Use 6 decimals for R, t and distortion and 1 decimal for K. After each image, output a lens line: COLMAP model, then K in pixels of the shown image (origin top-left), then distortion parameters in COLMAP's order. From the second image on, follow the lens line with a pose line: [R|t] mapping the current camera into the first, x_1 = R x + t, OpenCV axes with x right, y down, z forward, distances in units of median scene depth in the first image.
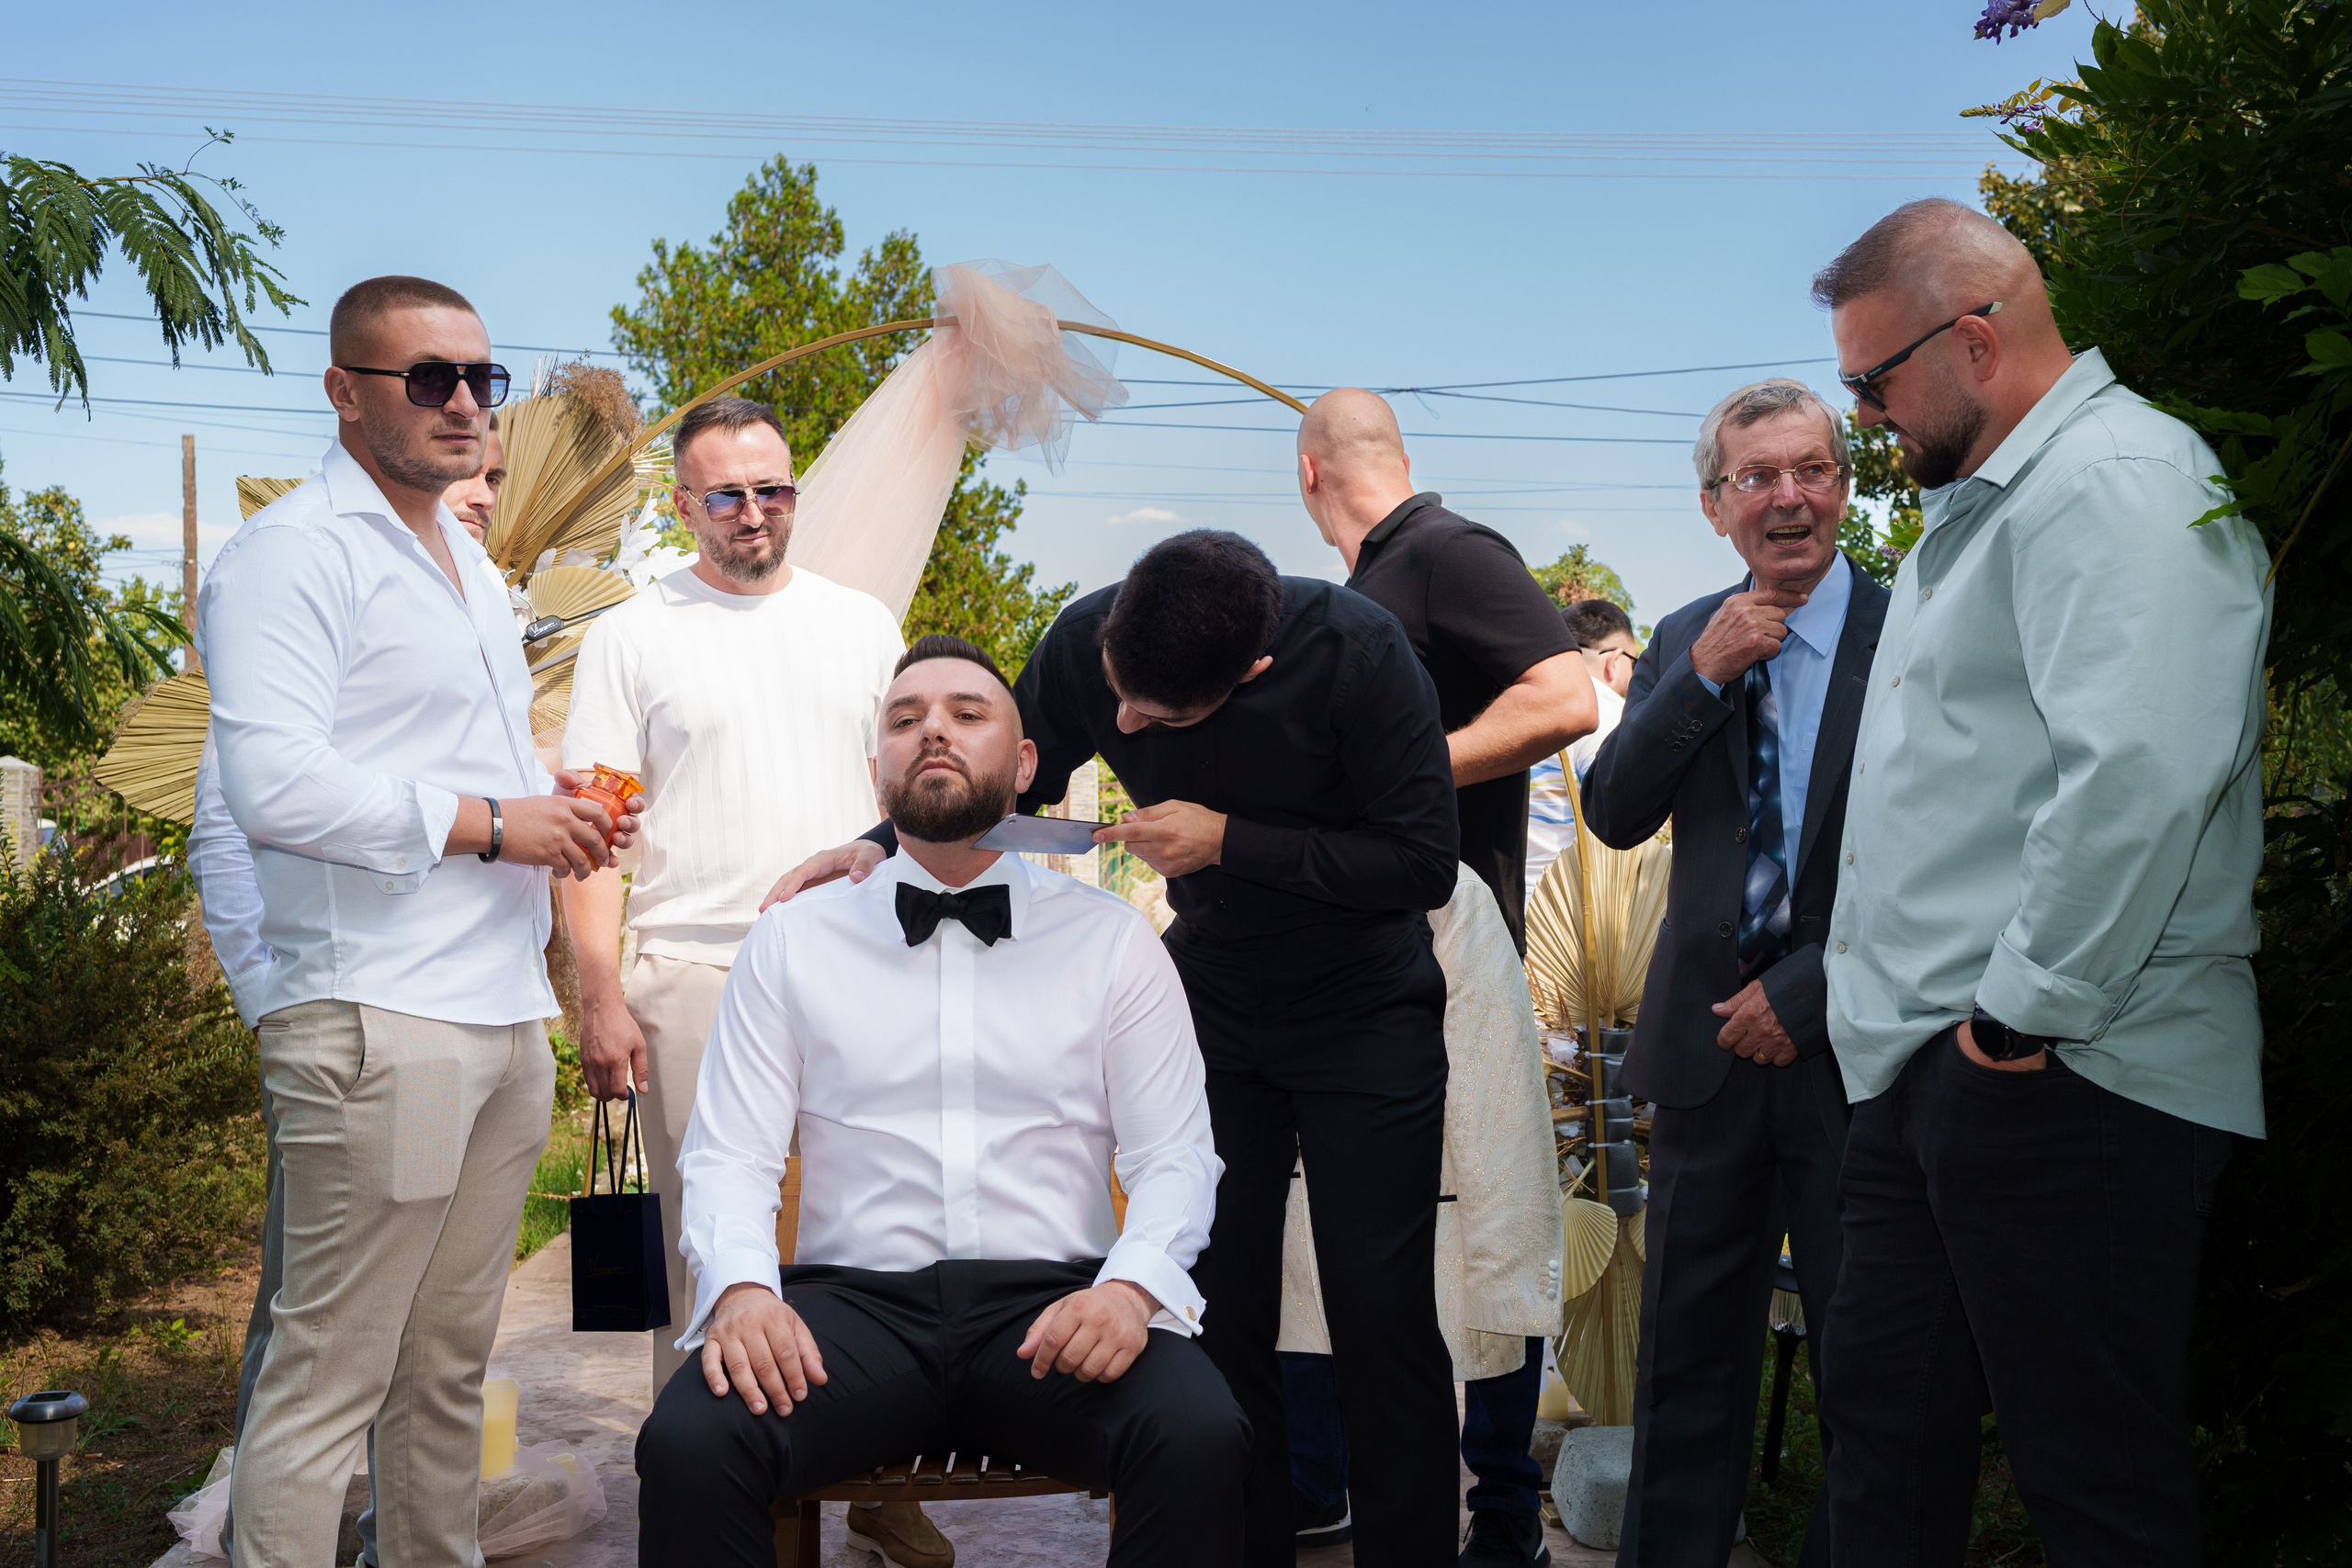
lens RADIAL K [[2368.8, 0, 1176.0], [0, 2368.8, 784.0], [0, 0, 1]] dist [-0.156621, 0.458042]
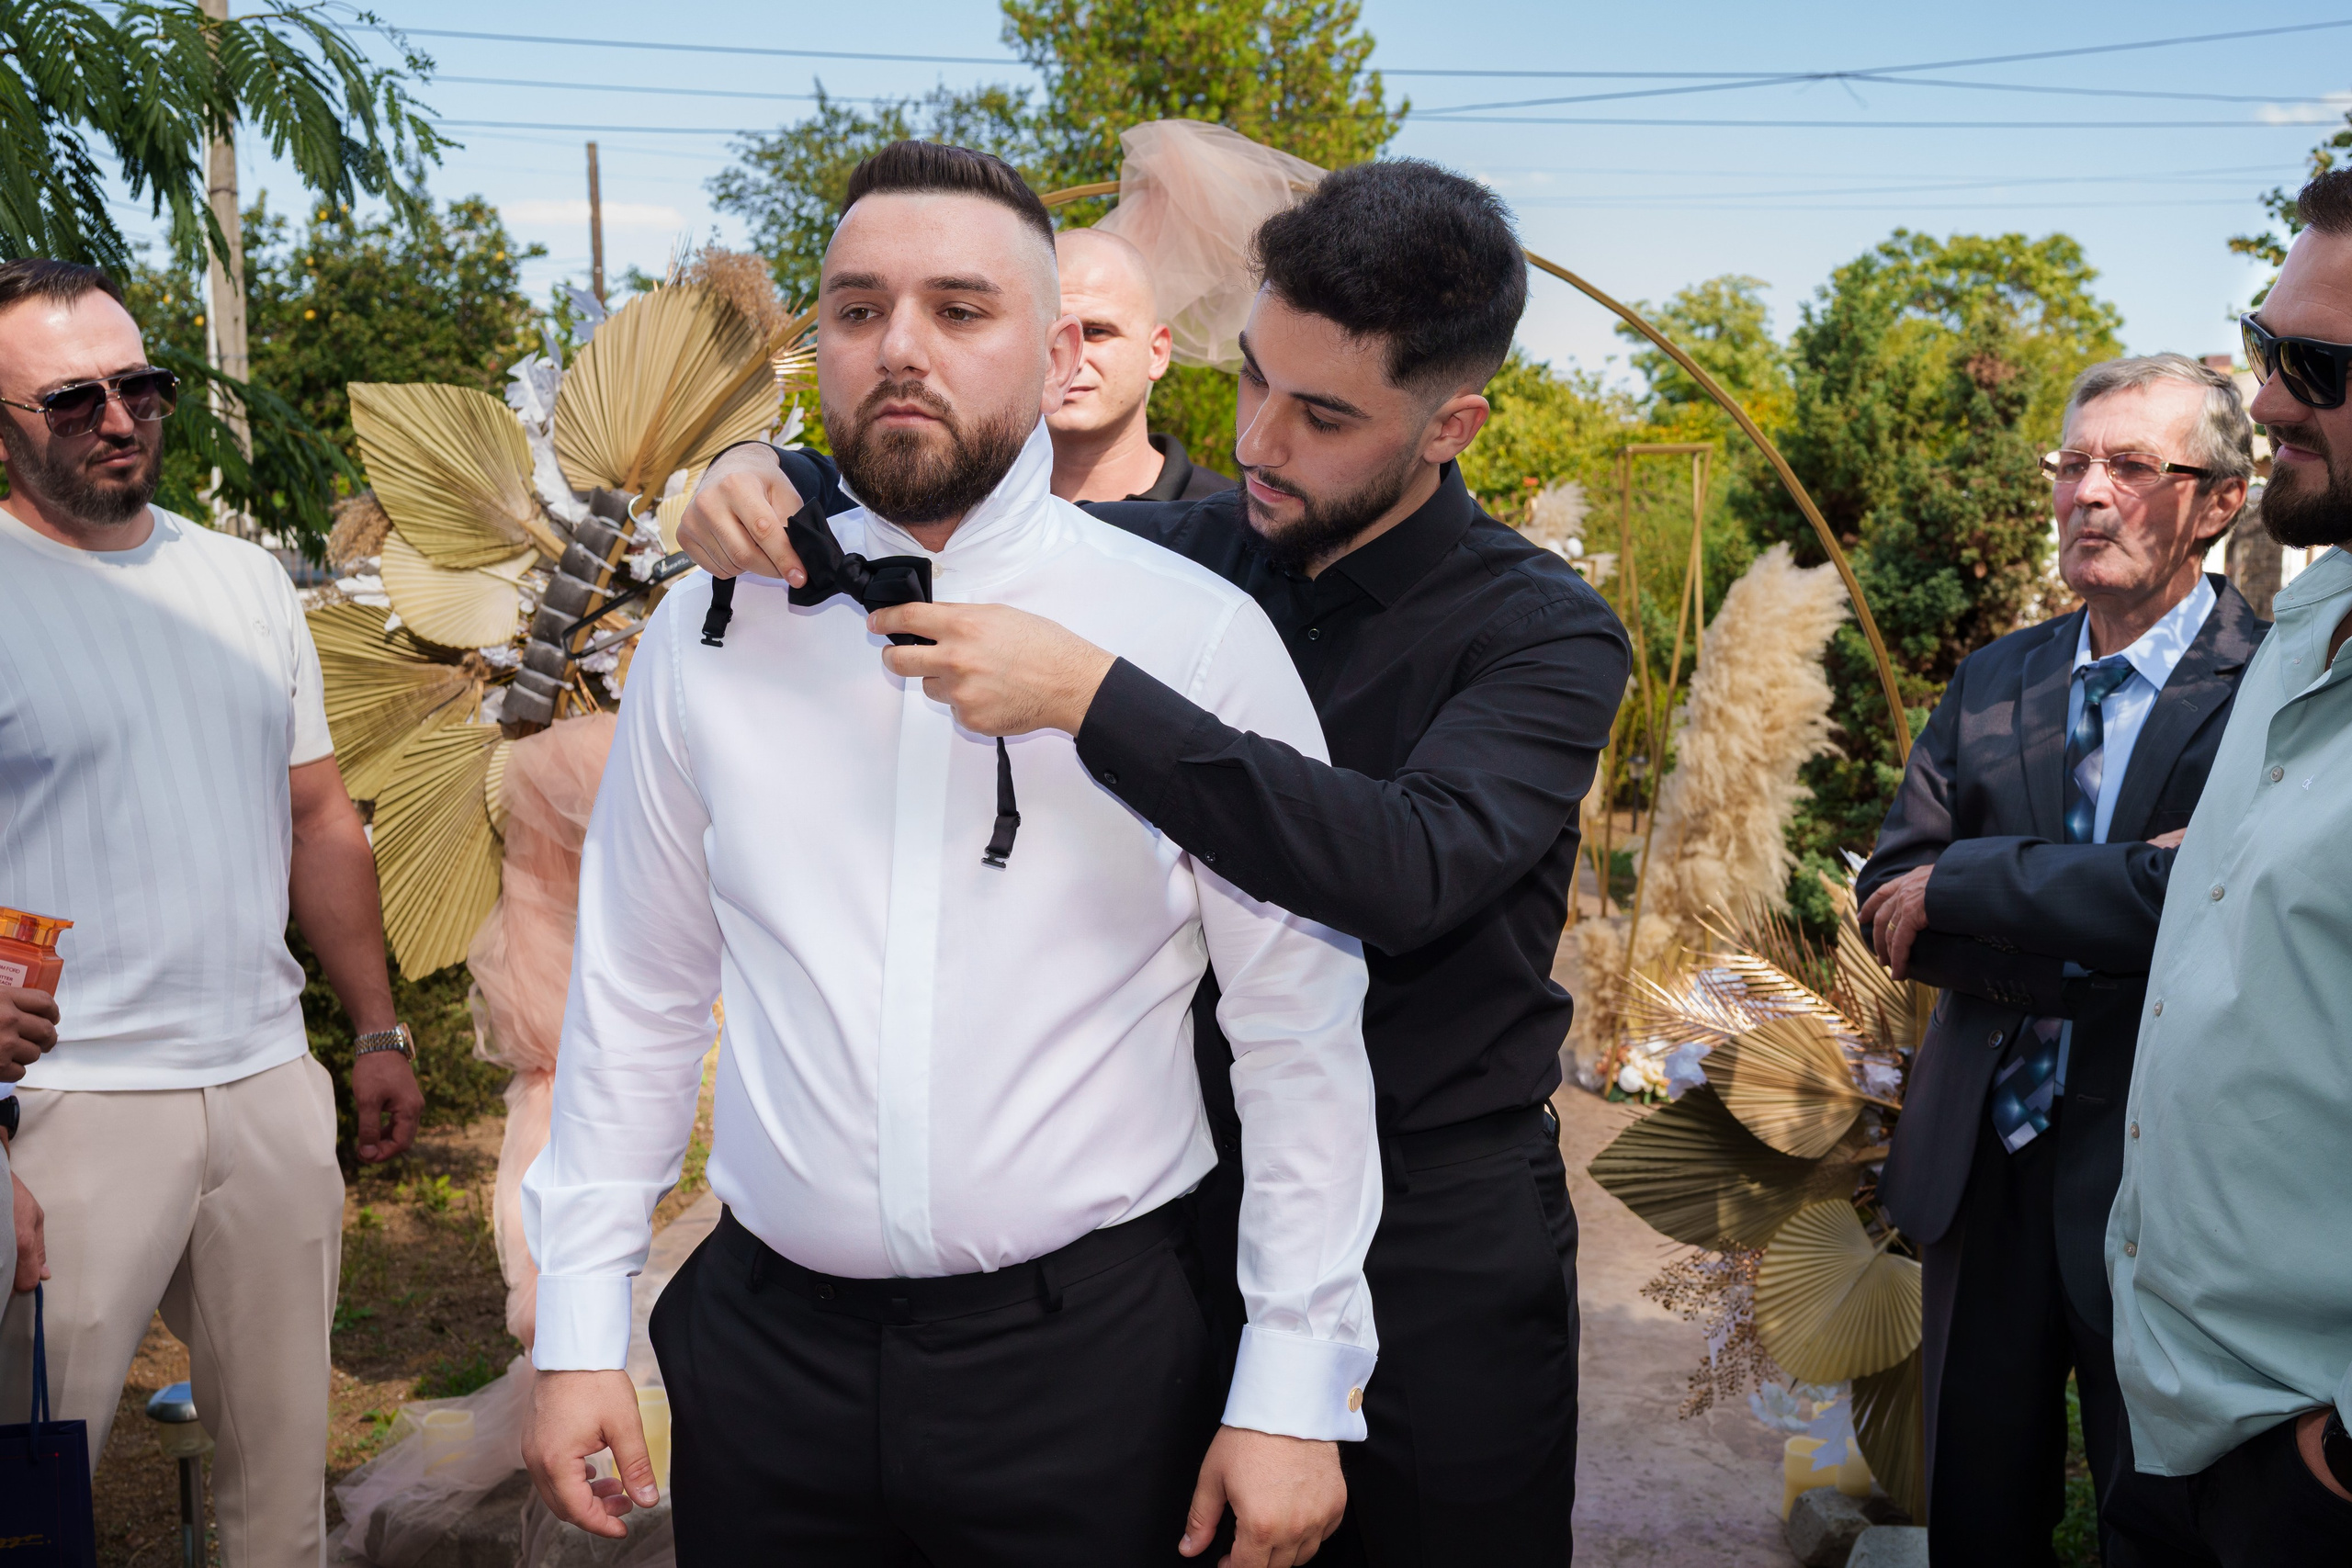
lens RADIAL K [[2302.3, 0, 1176.0], [0, 2302.3, 784.0], [0, 0, 1]] dist [-0.032311, -0.006691]
pose [[0.982610, 0.029025, -0.183397, 0.069303], [-0.000682, 0.988265, 0.152749, -0.115779], [0.185678, -0.149968, 0.971099, 0.201467]]
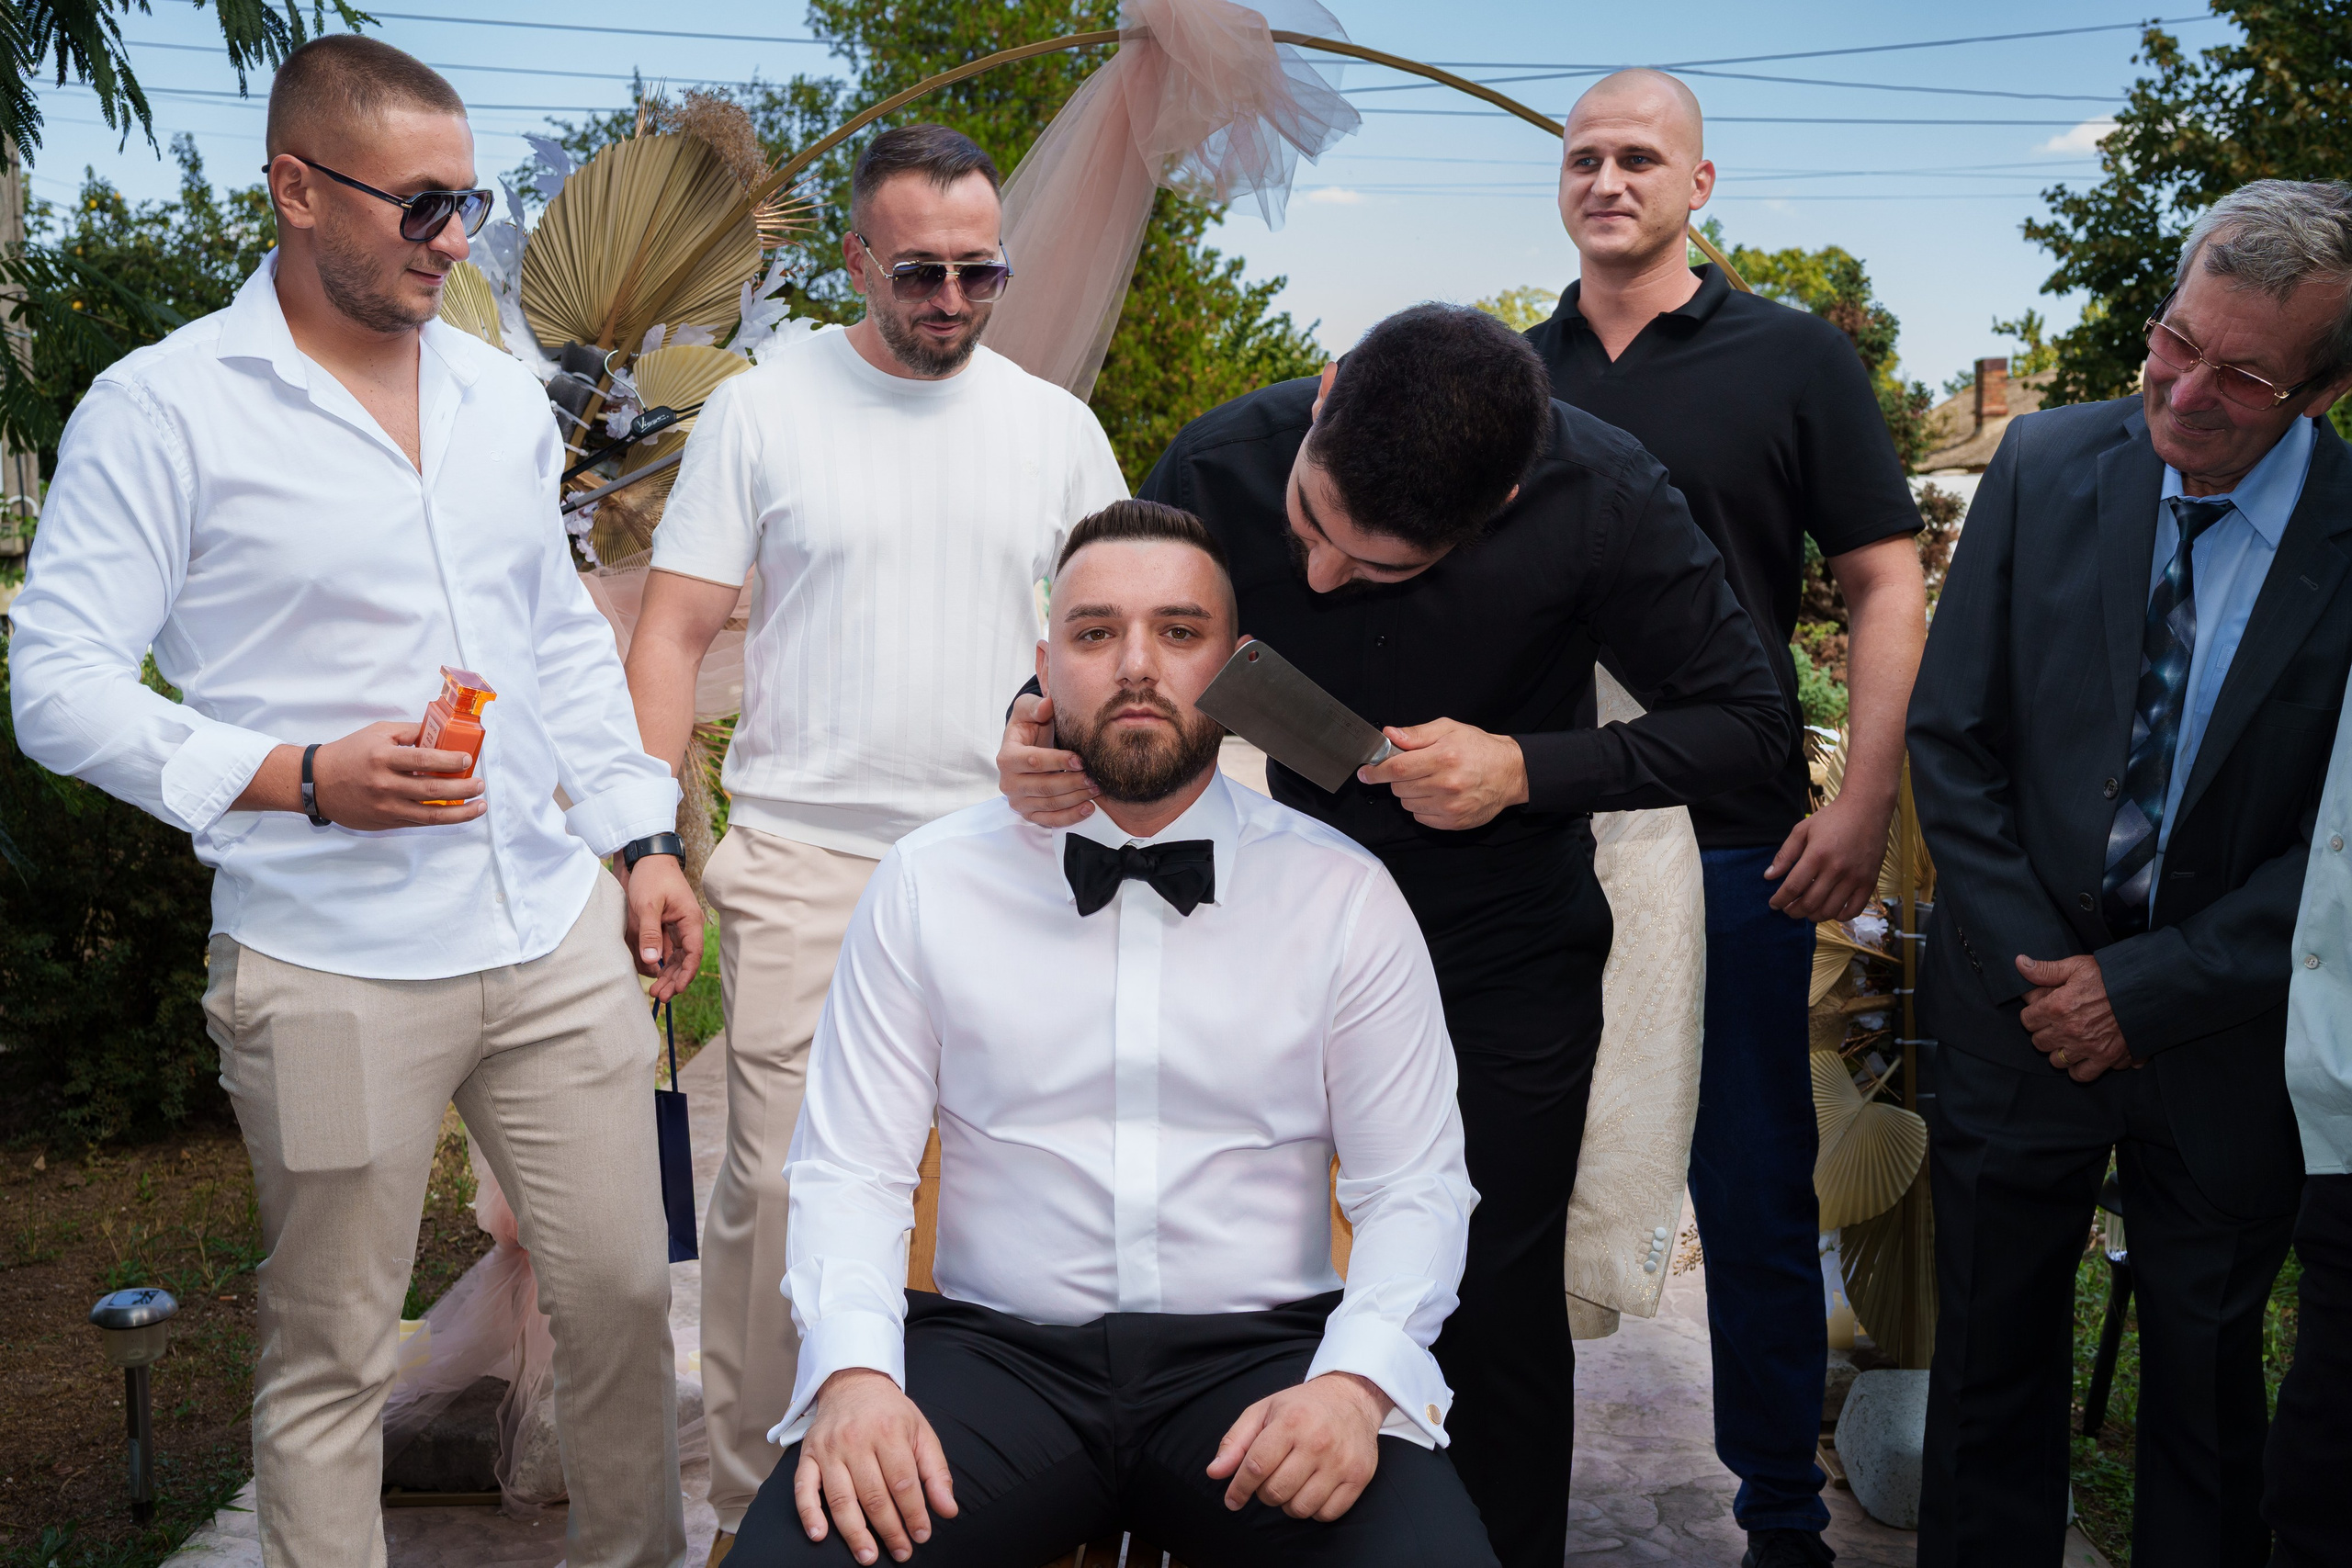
lens RADIAL K [[2291.2, 0, 1165.3], [0, 2291.2, 809.4], [0, 0, 1]] dist [-0.001981, -0.016525]
pose [[0.995674, 0.015918, -0.091544, -0.010709], [-0.001968, 0.988609, 0.150496, -0.052860], [0.092896, -0.149664, 0.984363, 0.192203]]
